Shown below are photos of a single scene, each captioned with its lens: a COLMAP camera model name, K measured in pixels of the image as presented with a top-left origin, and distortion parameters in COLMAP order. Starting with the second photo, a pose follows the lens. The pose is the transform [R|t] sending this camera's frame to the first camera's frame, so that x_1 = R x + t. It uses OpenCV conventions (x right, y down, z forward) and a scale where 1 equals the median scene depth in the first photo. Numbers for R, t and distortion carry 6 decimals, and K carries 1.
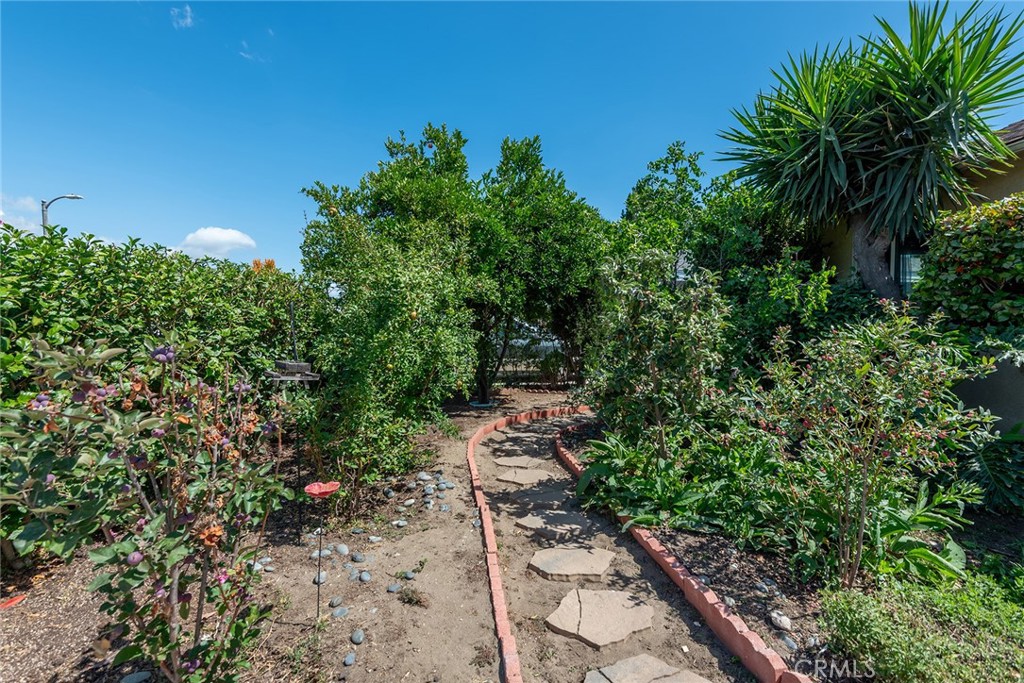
lens RADIAL K [[477.3, 0, 509.5], [0, 477.3, 334.0], [0, 0, 1]] dist [0.017738, -0.007011]
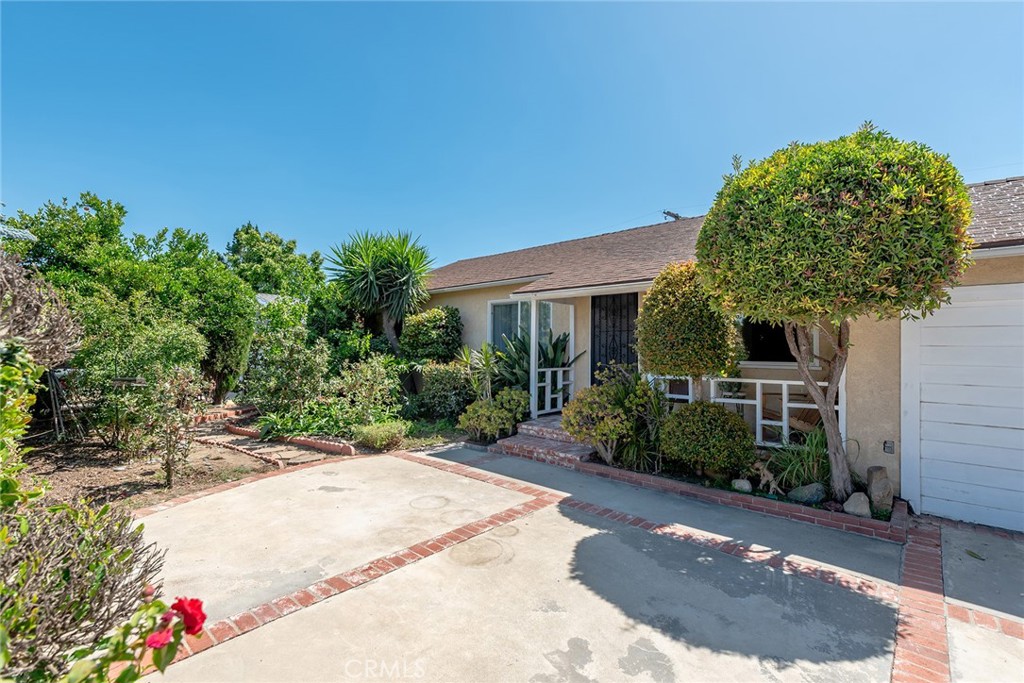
lens RADIAL K [[477.3, 0, 518.7], [0, 477.3, 337.6], [0, 0, 1]] dist [0.017738, -0.007011]
pose [[0.692513, 0.022105, 0.721067, -0.524065], [0.013186, 0.998976, -0.043289, -0.003192], [-0.721285, 0.039487, 0.691512, -1.143271]]
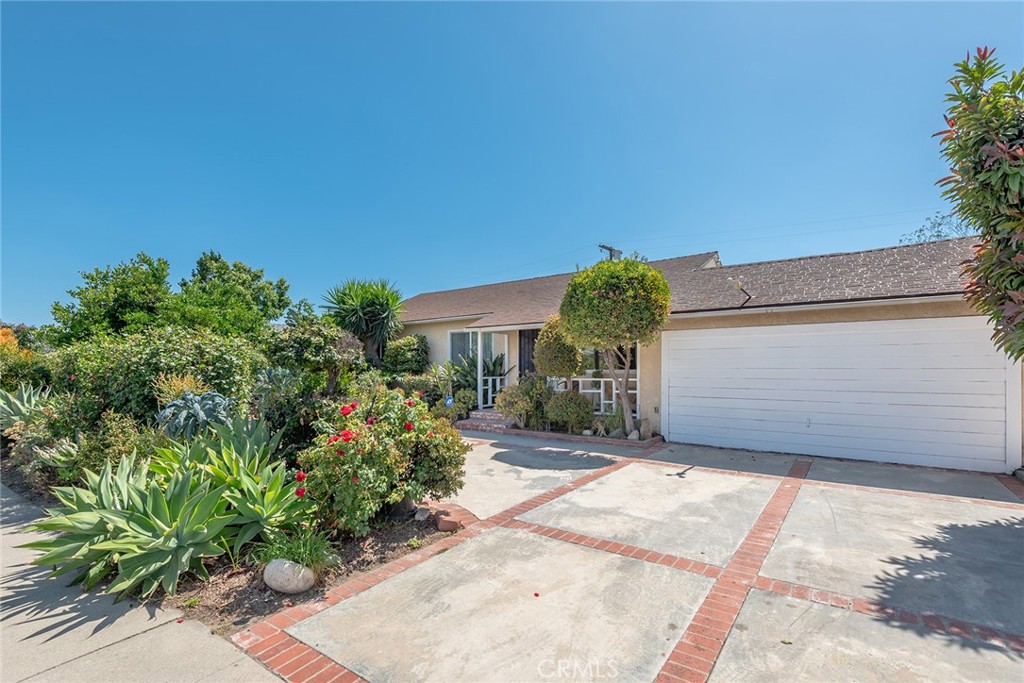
lens RADIAL K [[477.3, 0, 533.2], [0, 477.3, 367.0], [0, 0, 1]] dist [0.017738, -0.007011]
pose [[0.597935, -0.001042, 0.801544, -1.219243], [0.027744, 0.999427, -0.019397, 0.041412], [-0.801064, 0.033836, 0.597621, -1.840180]]
